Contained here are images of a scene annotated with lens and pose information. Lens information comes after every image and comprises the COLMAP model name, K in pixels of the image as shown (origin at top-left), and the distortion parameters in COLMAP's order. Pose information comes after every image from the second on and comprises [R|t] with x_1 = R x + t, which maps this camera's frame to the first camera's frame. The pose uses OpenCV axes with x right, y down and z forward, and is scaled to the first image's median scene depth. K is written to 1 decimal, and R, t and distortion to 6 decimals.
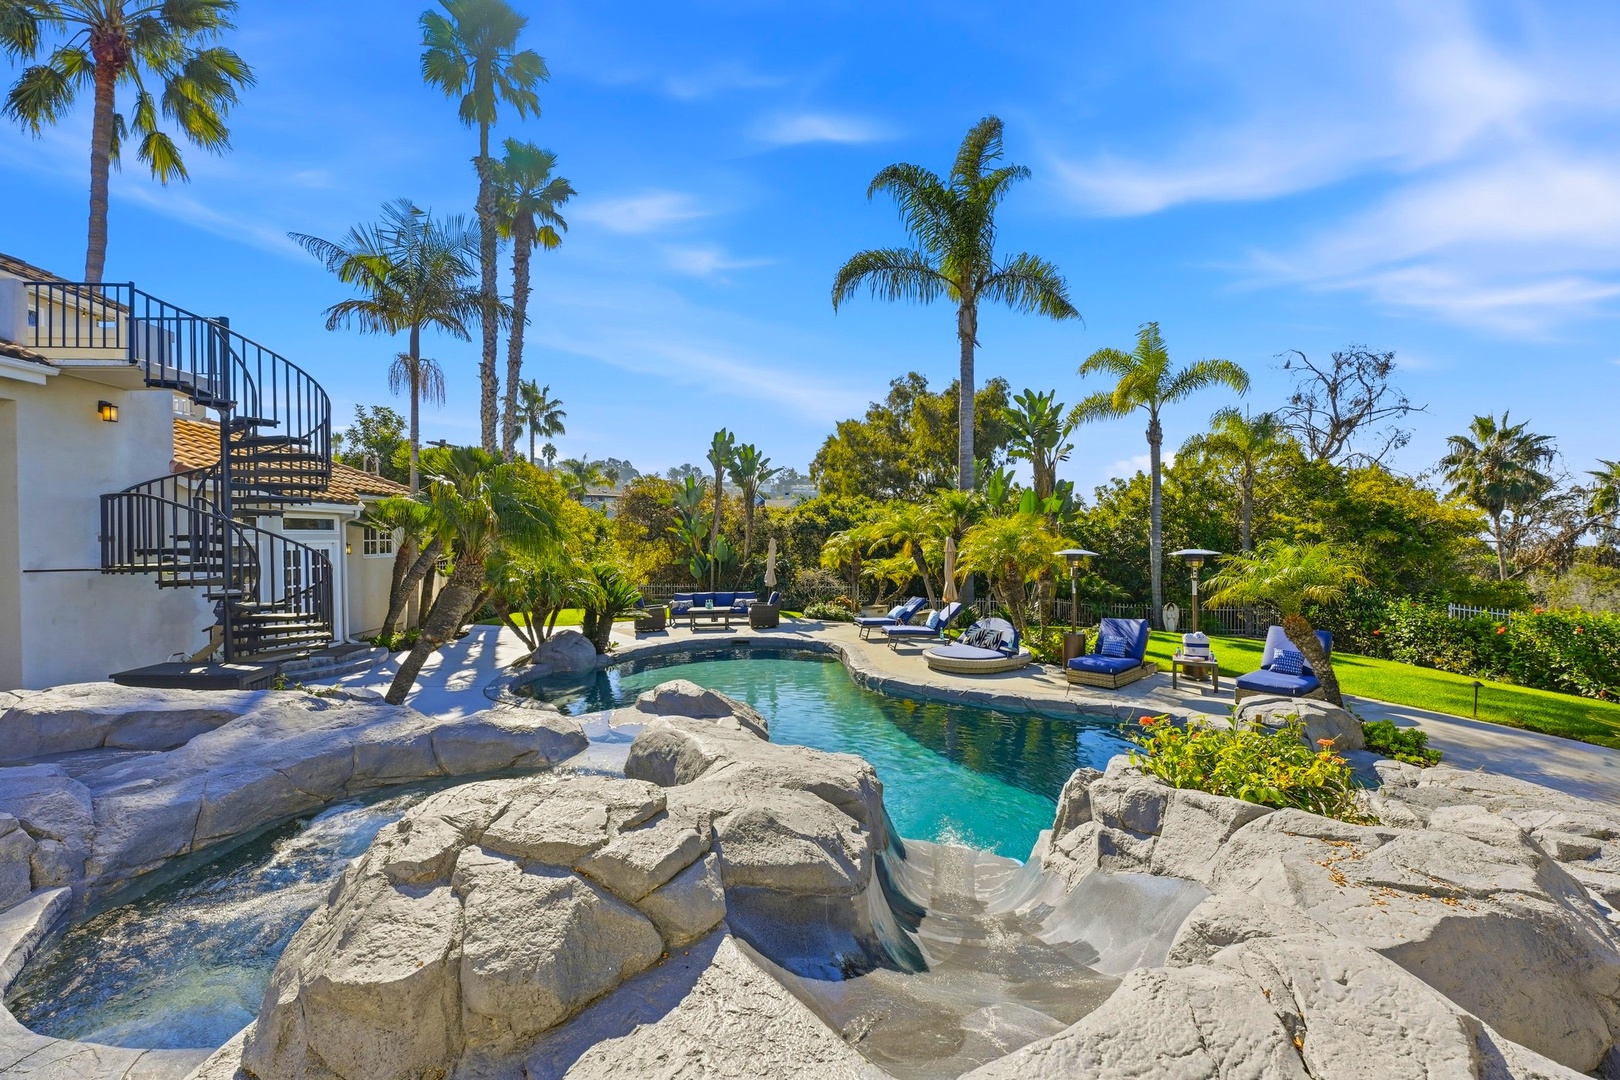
lens RADIAL K [[648.2, 0, 807.4], [0, 648.2, 542.8], [0, 0, 1]] dist [0.007187, -0.000105]
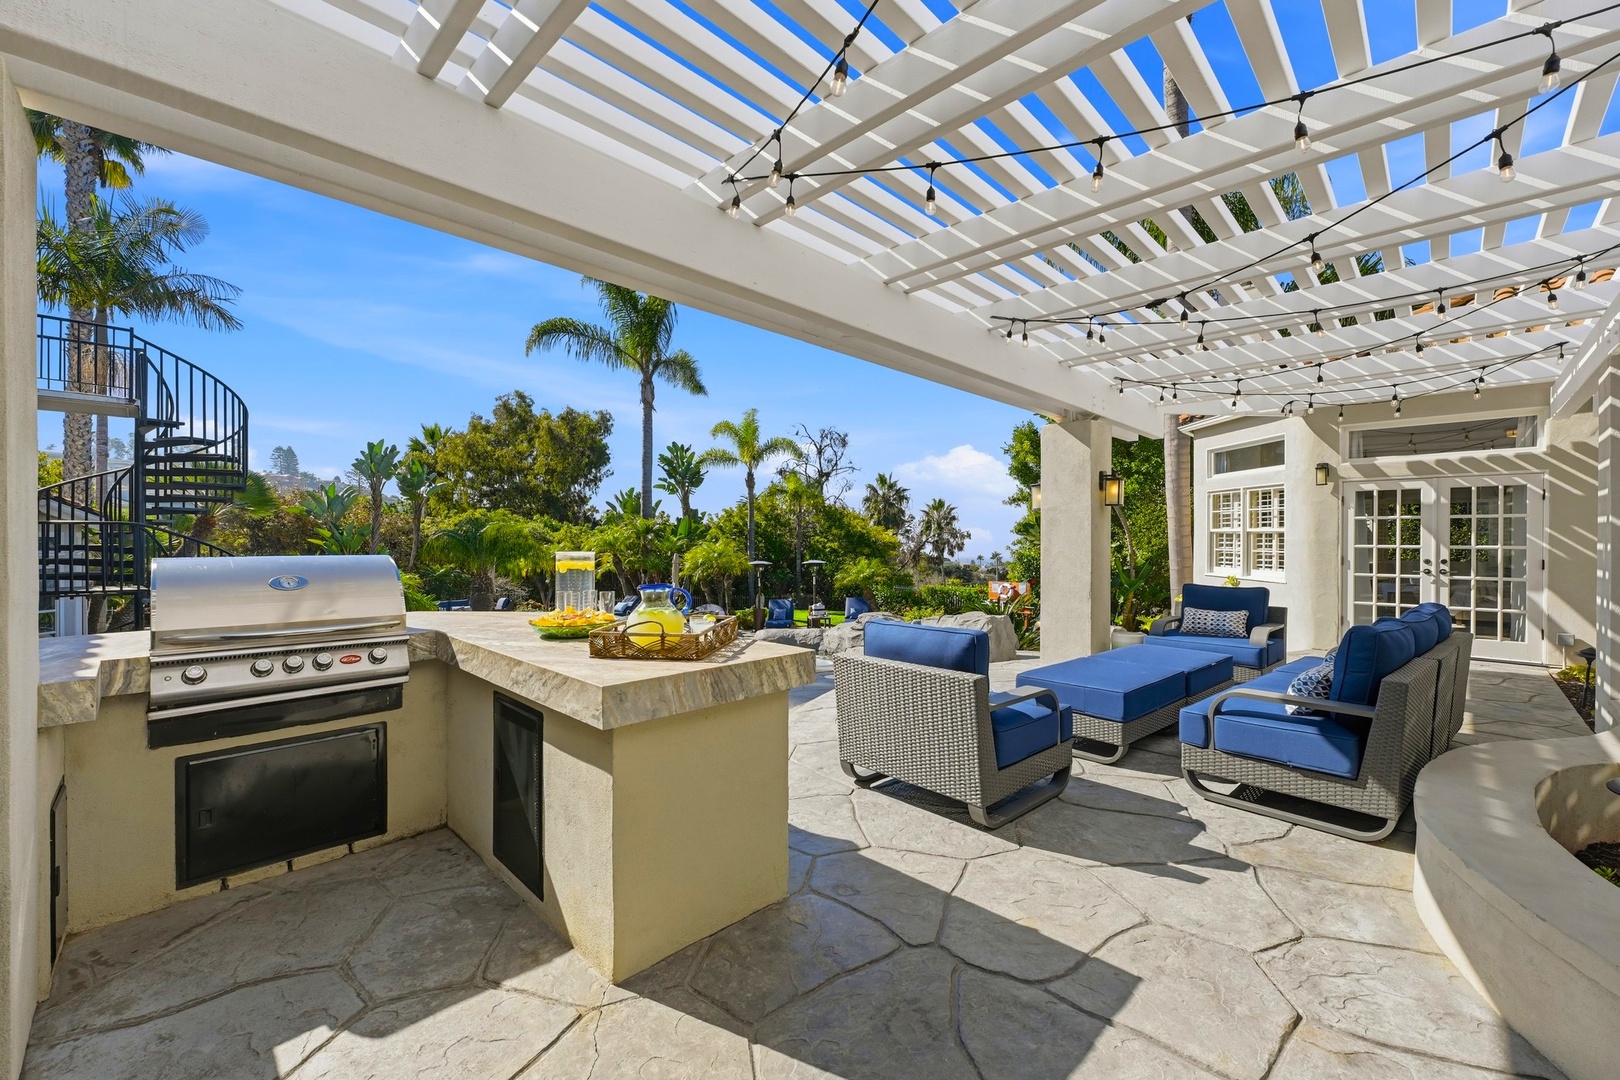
lens RADIAL K [[648.2, 0, 811.9], [0, 648.2, 544.0], [0, 0, 1]] dist [0.007187, -0.000105]
pose [[0.750542, 0.005354, 0.660801, -0.339919], [-0.001118, 0.999976, -0.006832, -0.012428], [-0.660821, 0.004389, 0.750530, -0.211811]]
